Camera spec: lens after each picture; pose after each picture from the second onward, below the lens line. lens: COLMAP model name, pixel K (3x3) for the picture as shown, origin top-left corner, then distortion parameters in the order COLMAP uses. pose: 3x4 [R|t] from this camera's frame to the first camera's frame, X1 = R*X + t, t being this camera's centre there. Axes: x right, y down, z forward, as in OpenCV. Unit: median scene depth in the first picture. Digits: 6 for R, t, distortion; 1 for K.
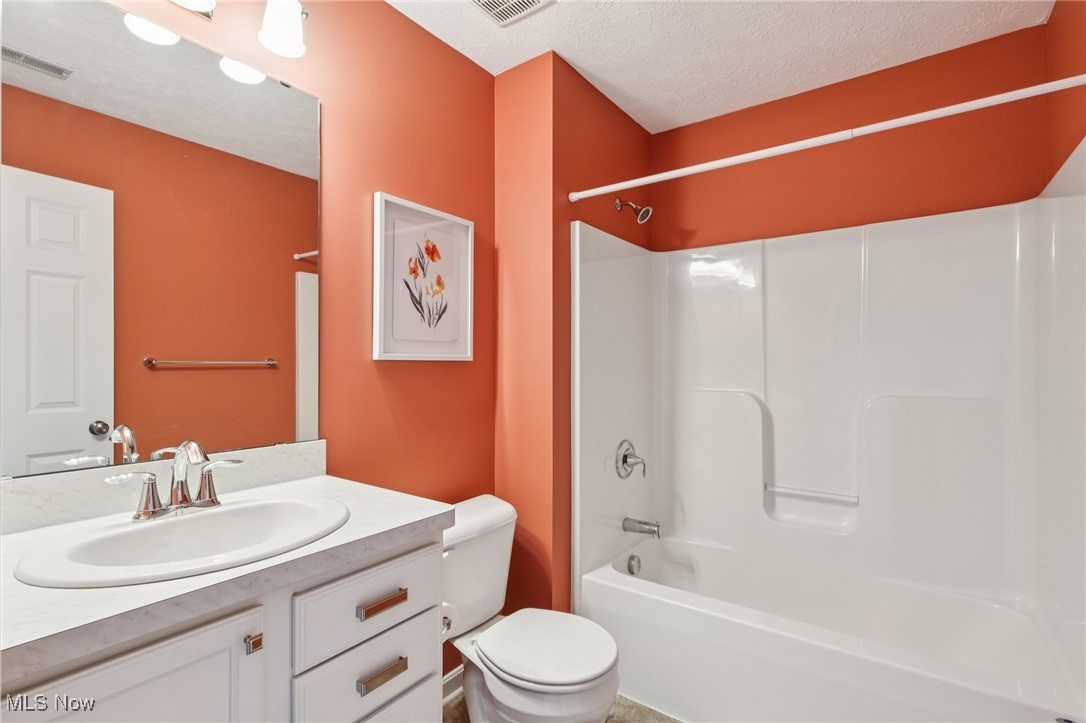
lens RADIAL K [[508.8, 0, 545.2], [0, 508.8, 361.8], [0, 0, 1]] dist [-0.000583, 0.002970]
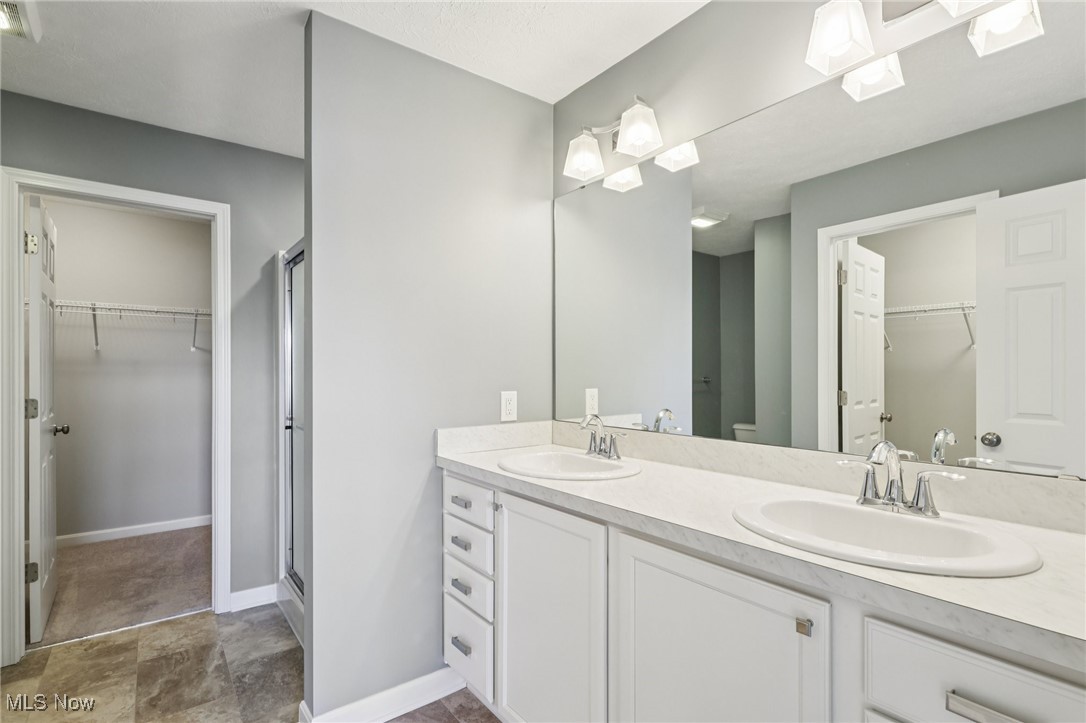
lens RADIAL K [[508.8, 0, 542.6], [0, 508.8, 370.0], [0, 0, 1]] dist [-0.000583, 0.002970]
pose [[-0.270865, -0.020694, -0.962395, 0.501390], [-0.008485, 0.999781, -0.019110, 0.039445], [0.962580, 0.002990, -0.270981, 0.639247]]
